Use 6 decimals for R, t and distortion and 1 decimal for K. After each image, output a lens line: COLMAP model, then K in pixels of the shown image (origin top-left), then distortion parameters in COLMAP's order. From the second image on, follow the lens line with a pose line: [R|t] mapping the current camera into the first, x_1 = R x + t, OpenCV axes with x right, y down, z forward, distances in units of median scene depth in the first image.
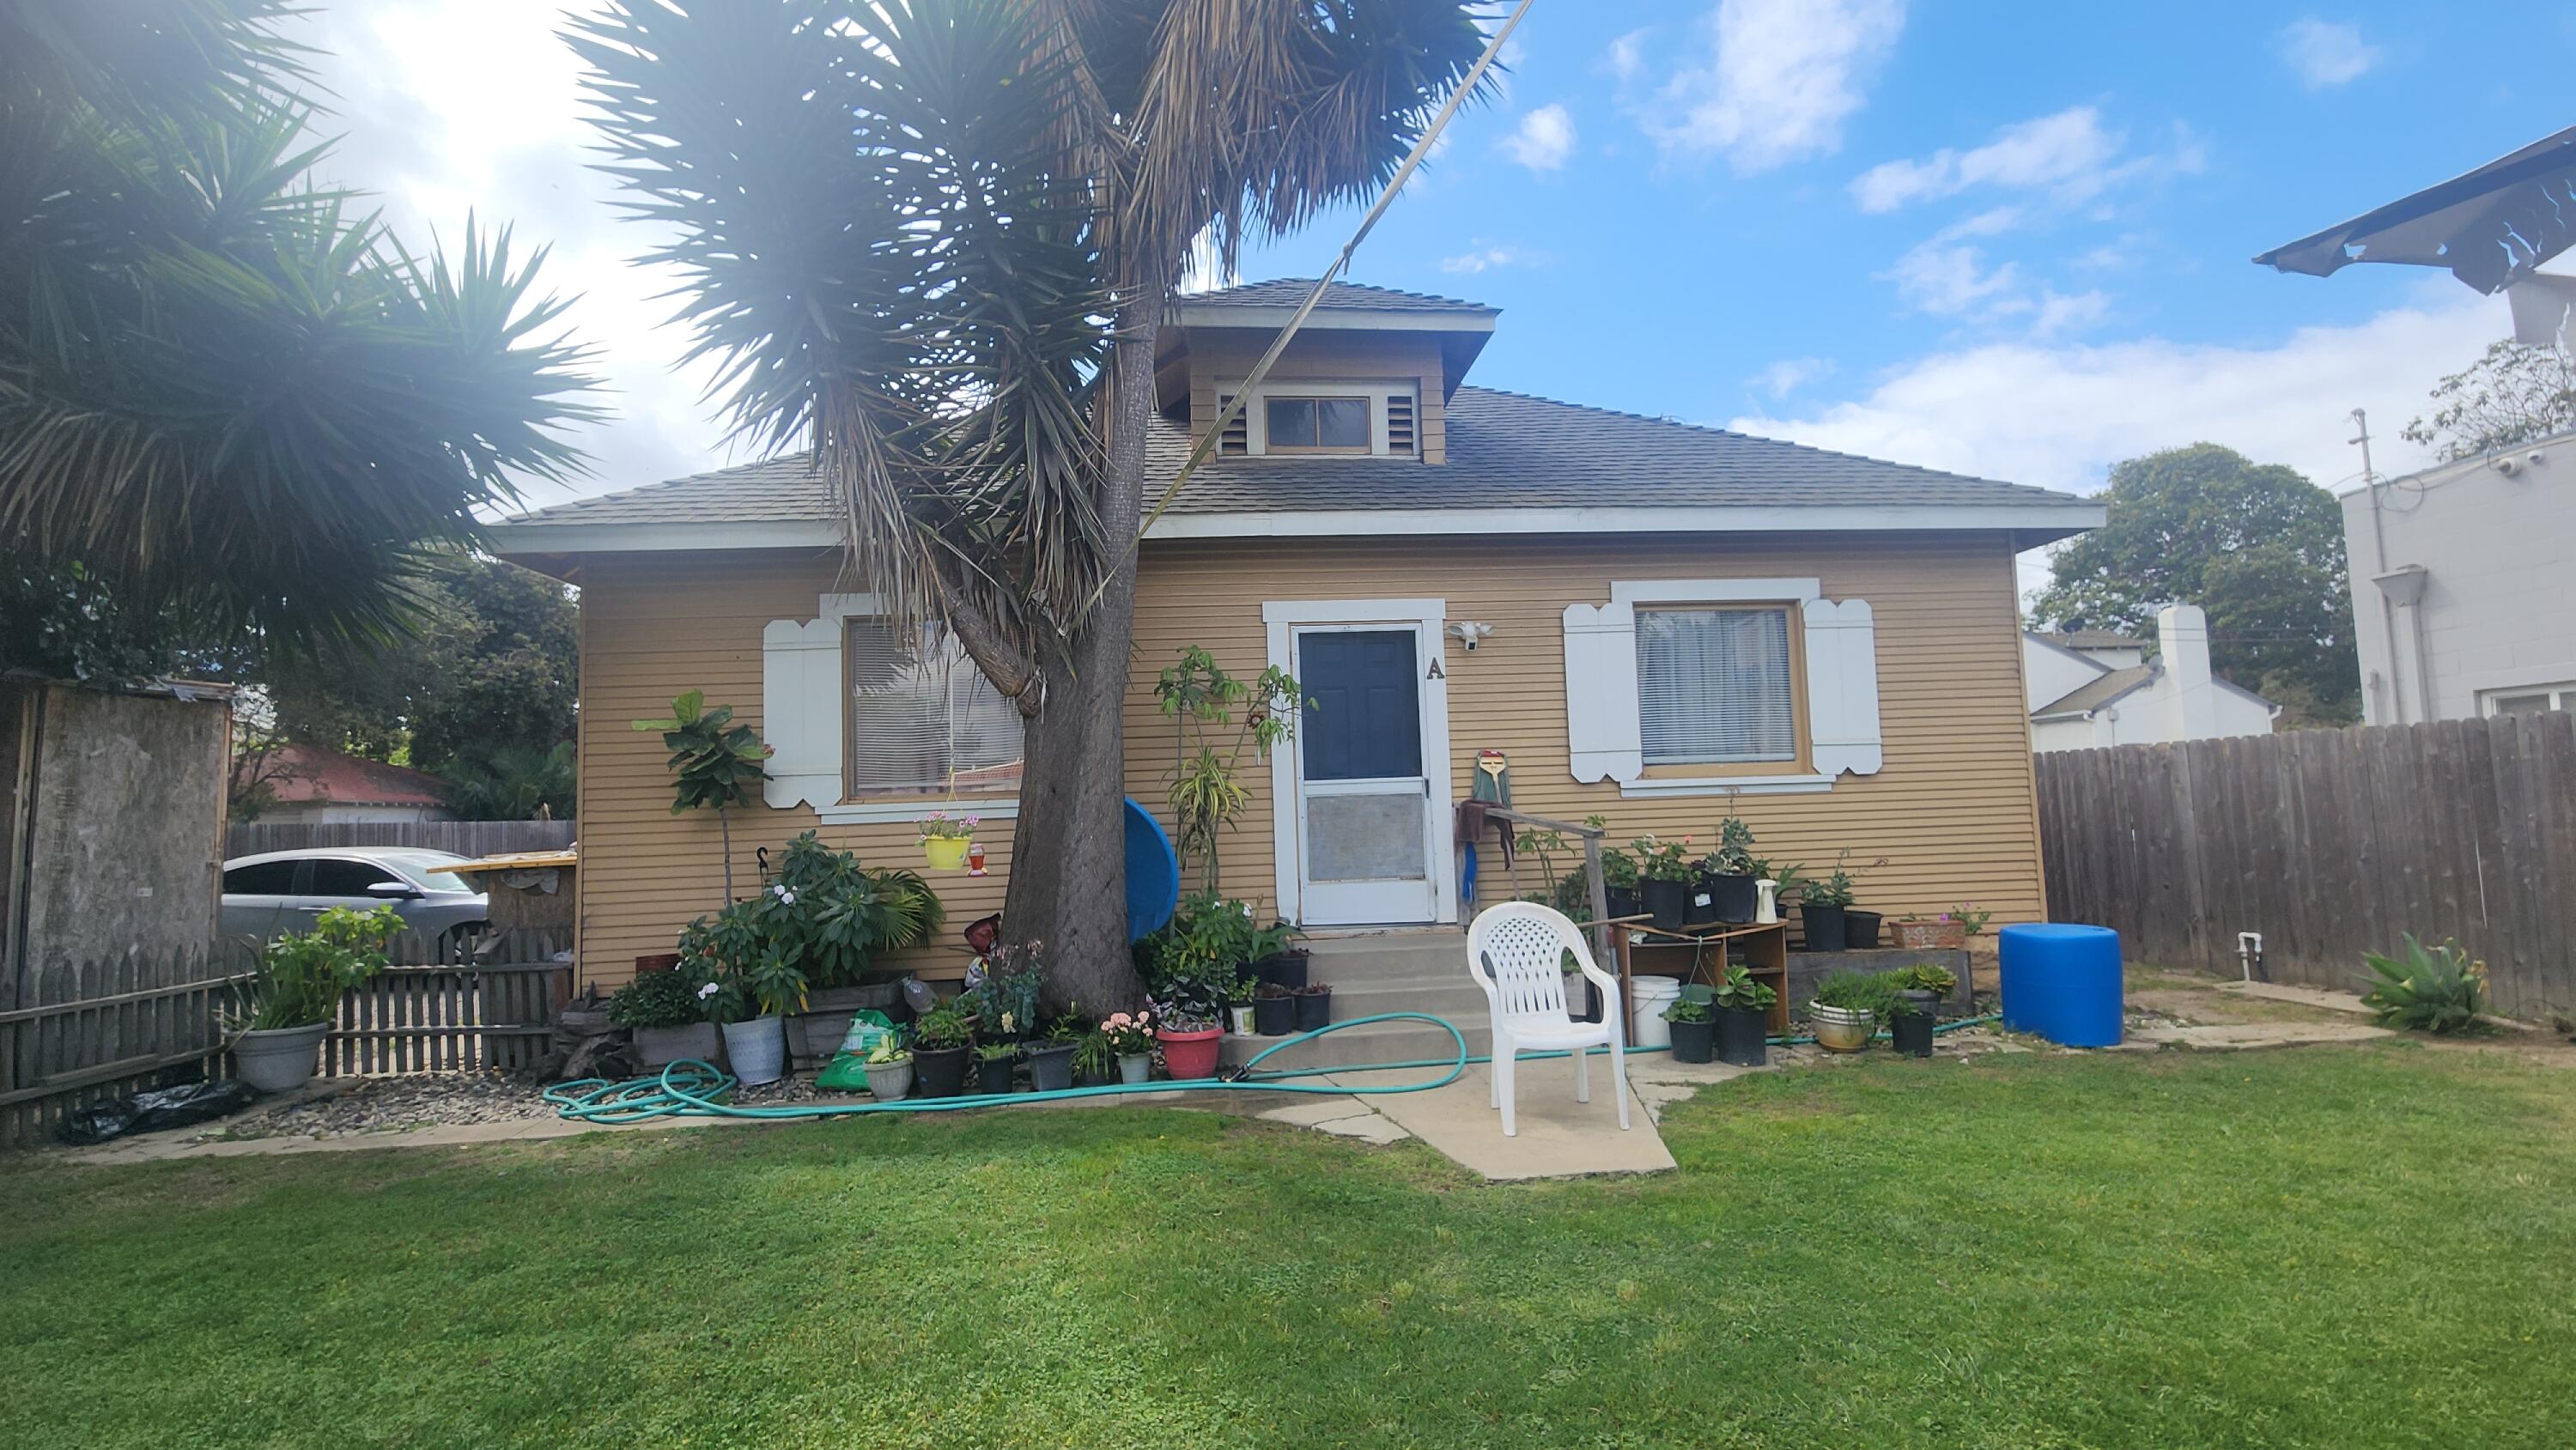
lens RADIAL K [[1025.8, 0, 1296.1], [0, 1025.8, 734.8], [0, 0, 1]] dist [-0.029845, 0.014133]
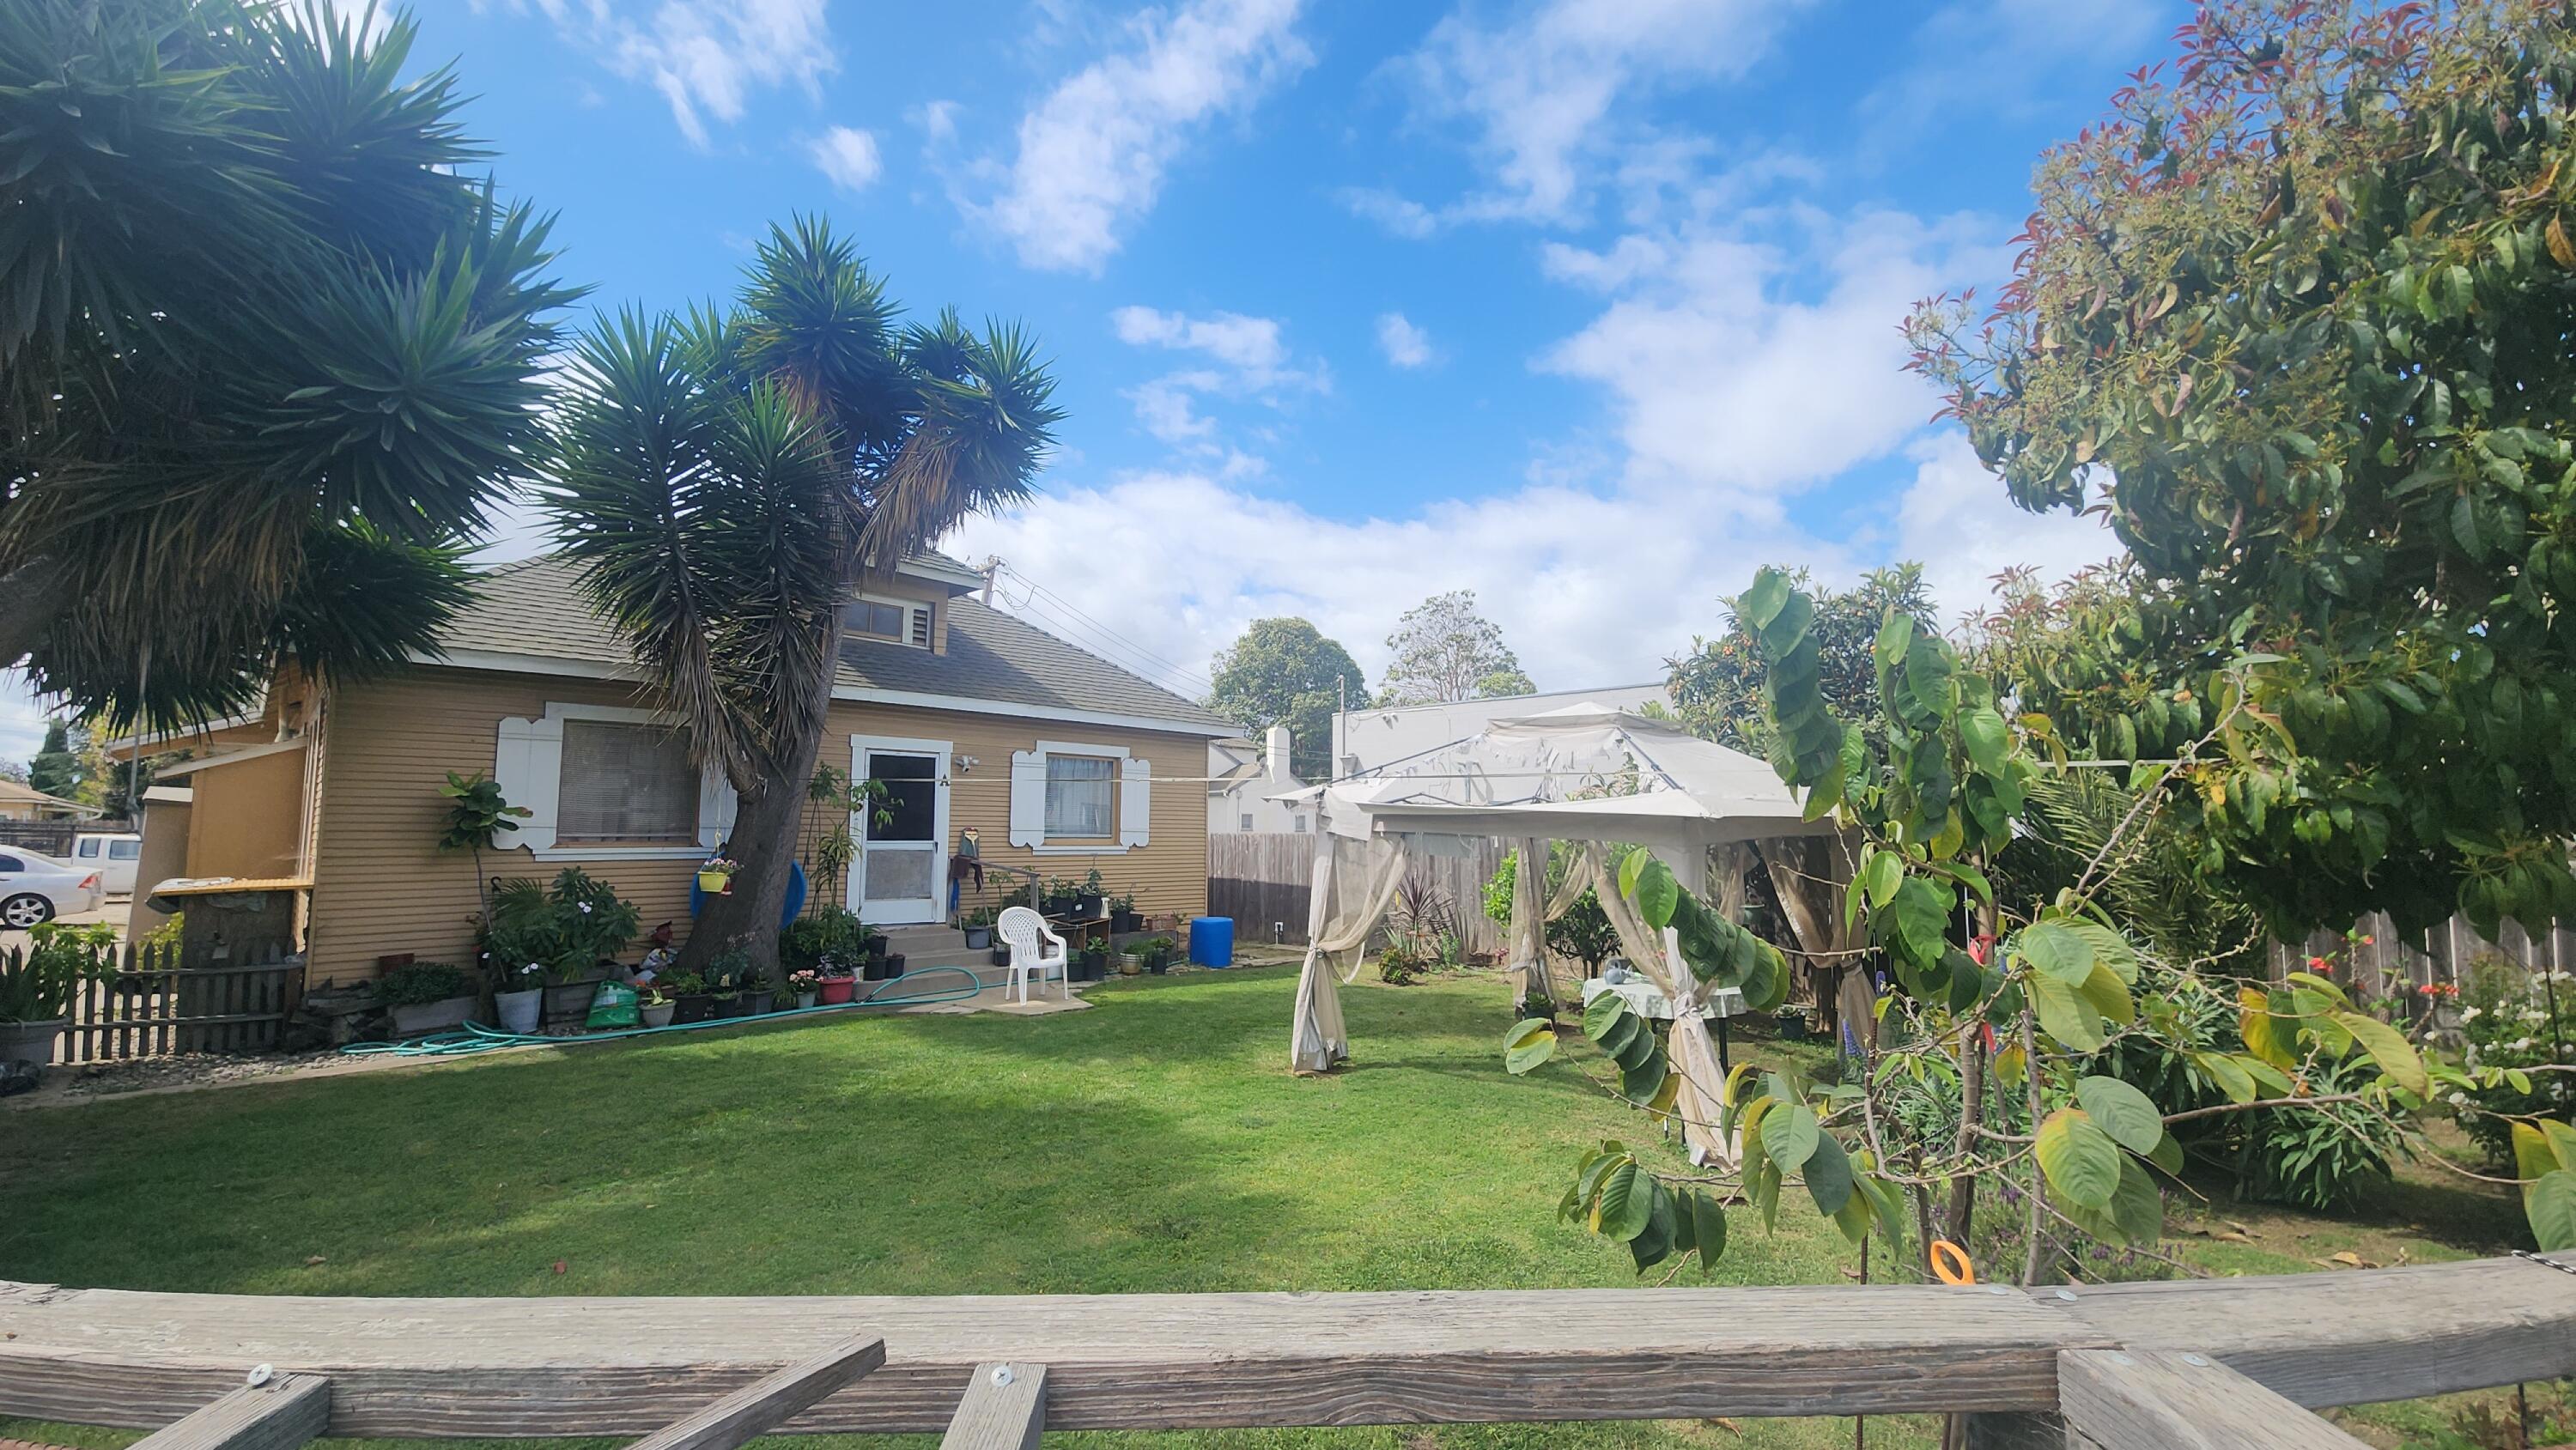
lens RADIAL K [[1025.8, 0, 1296.1], [0, 1025.8, 734.8], [0, 0, 1]] dist [-0.029845, 0.014133]
pose [[0.740521, 0.102743, 0.664133, -0.611765], [-0.086936, 0.994586, -0.056930, -0.096413], [-0.666386, -0.015579, 0.745444, -0.750771]]
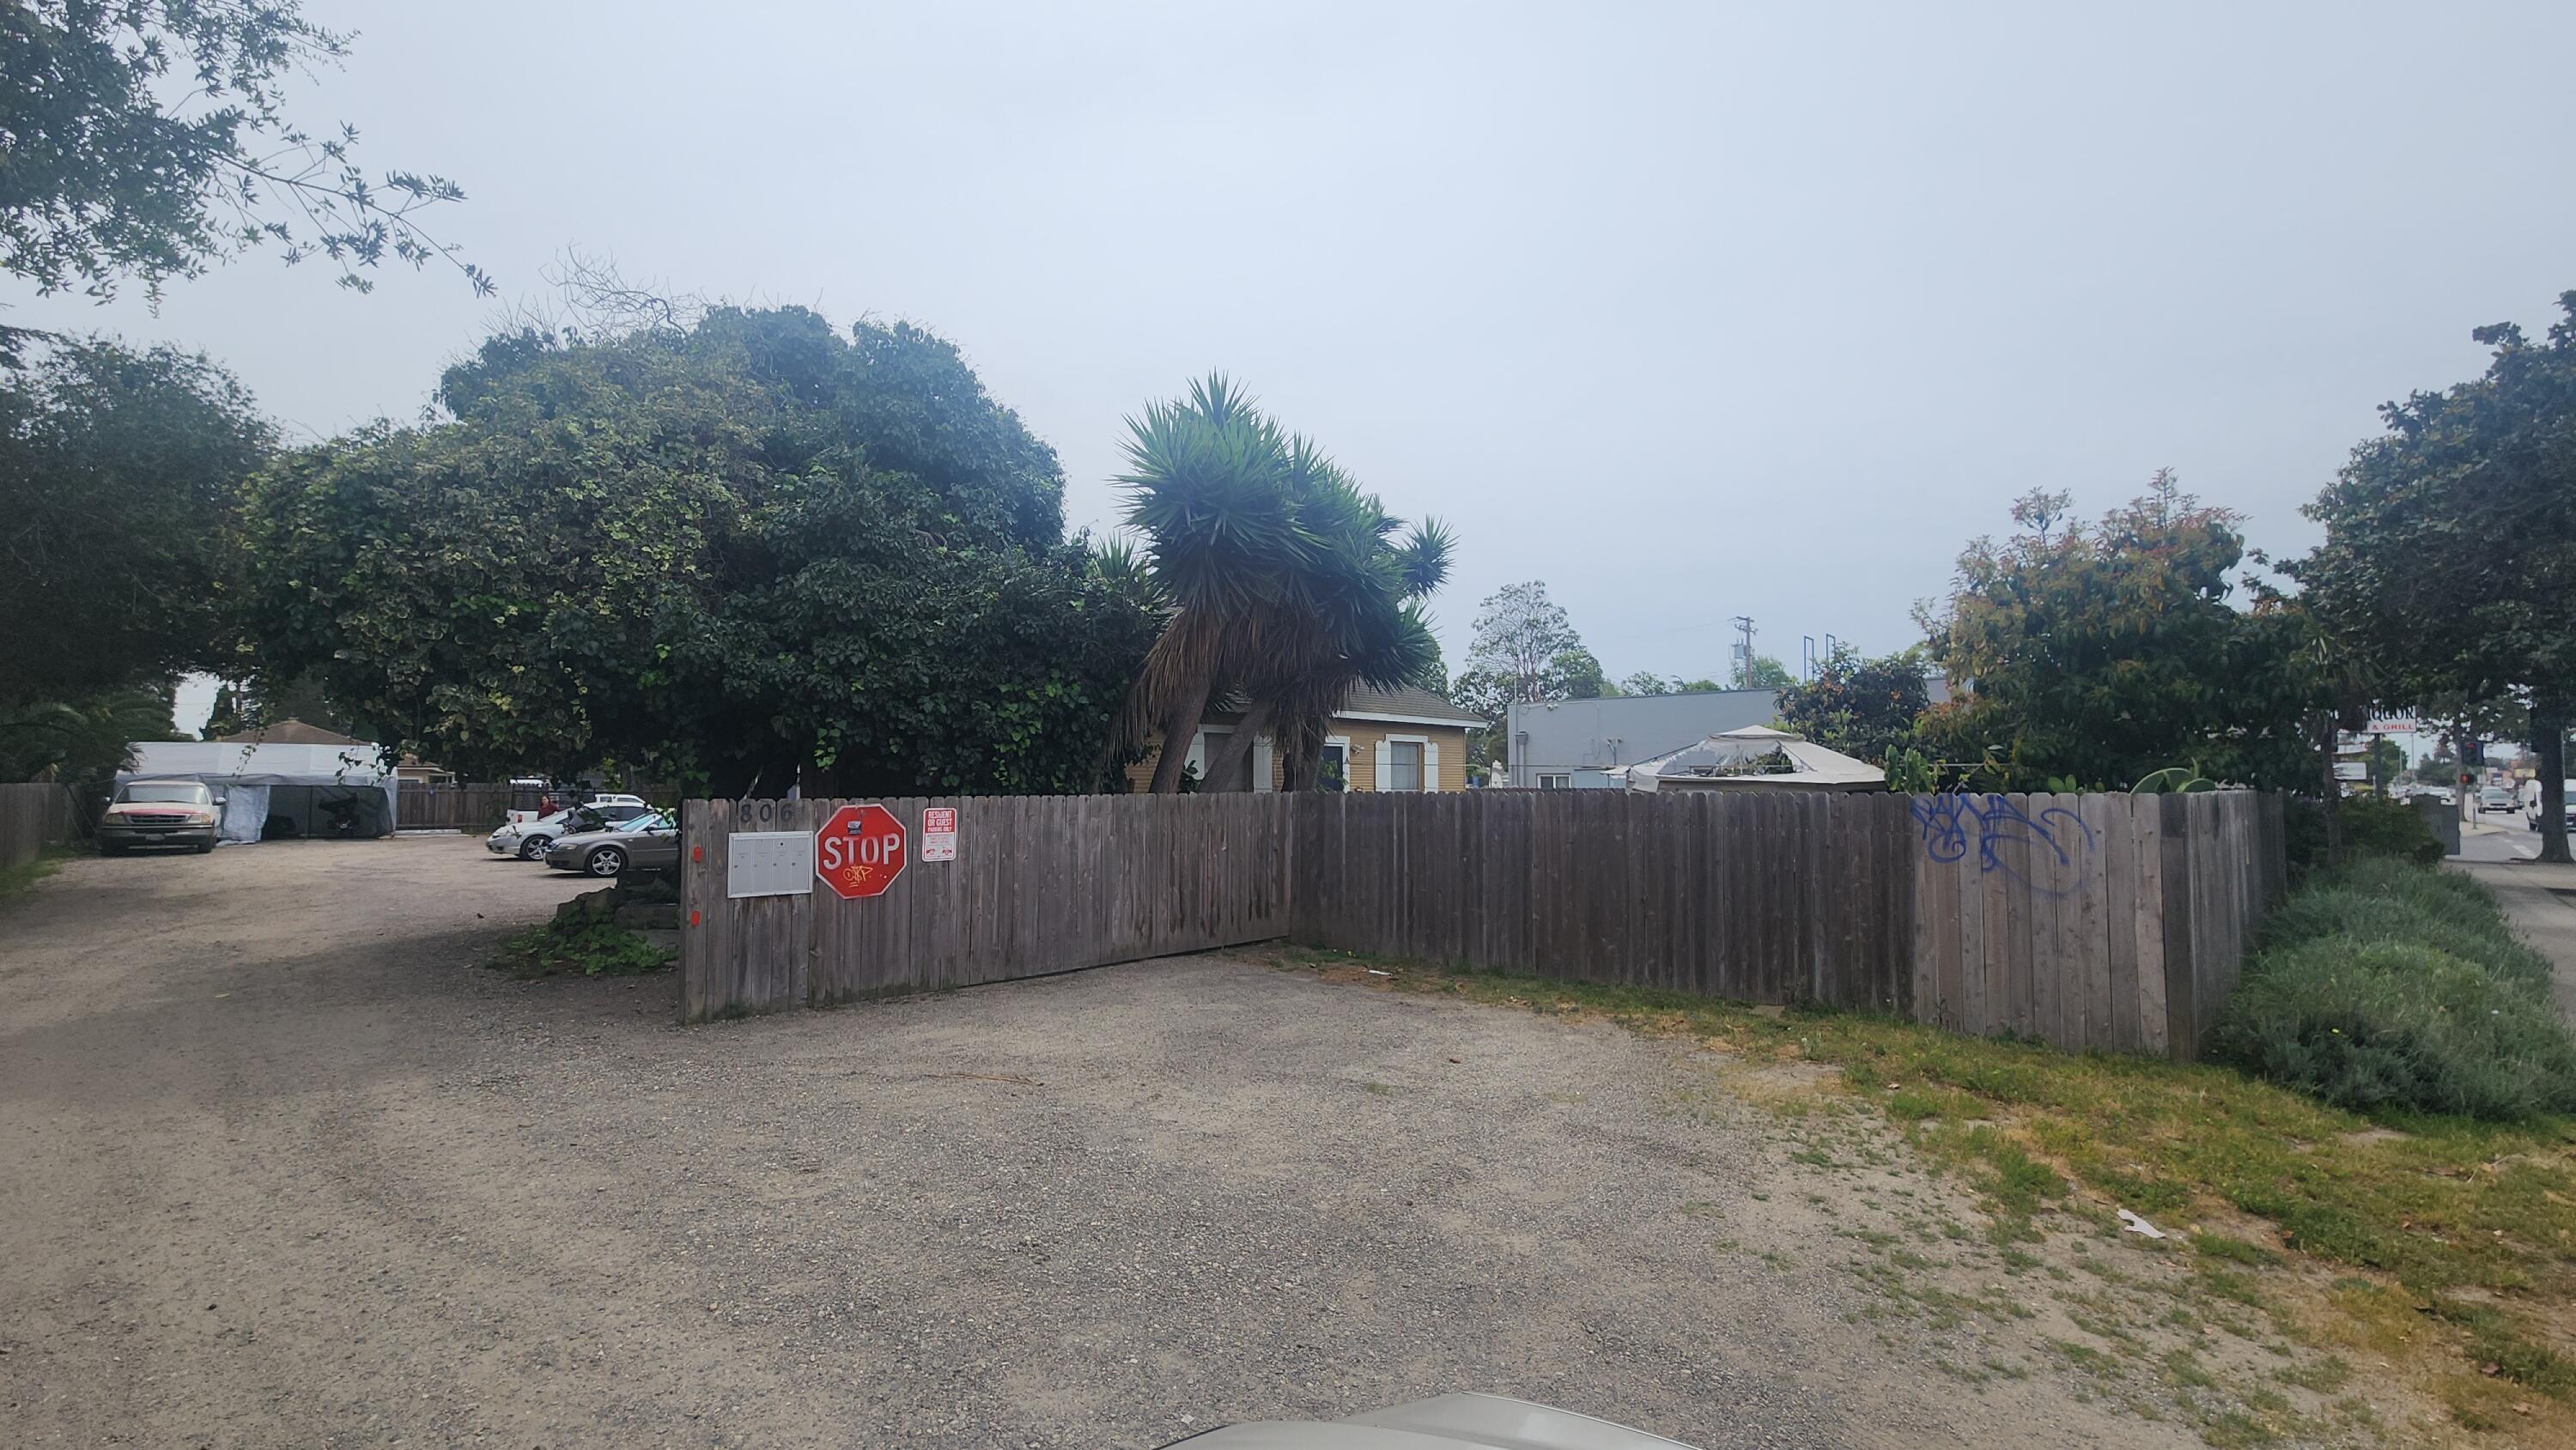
lens RADIAL K [[1025.8, 0, 1296.1], [0, 1025.8, 734.8], [0, 0, 1]] dist [-0.029845, 0.014133]
pose [[0.742450, 0.067695, 0.666473, -2.045156], [-0.082746, 0.996530, -0.009040, -0.097864], [-0.664772, -0.048436, 0.745475, -1.192450]]
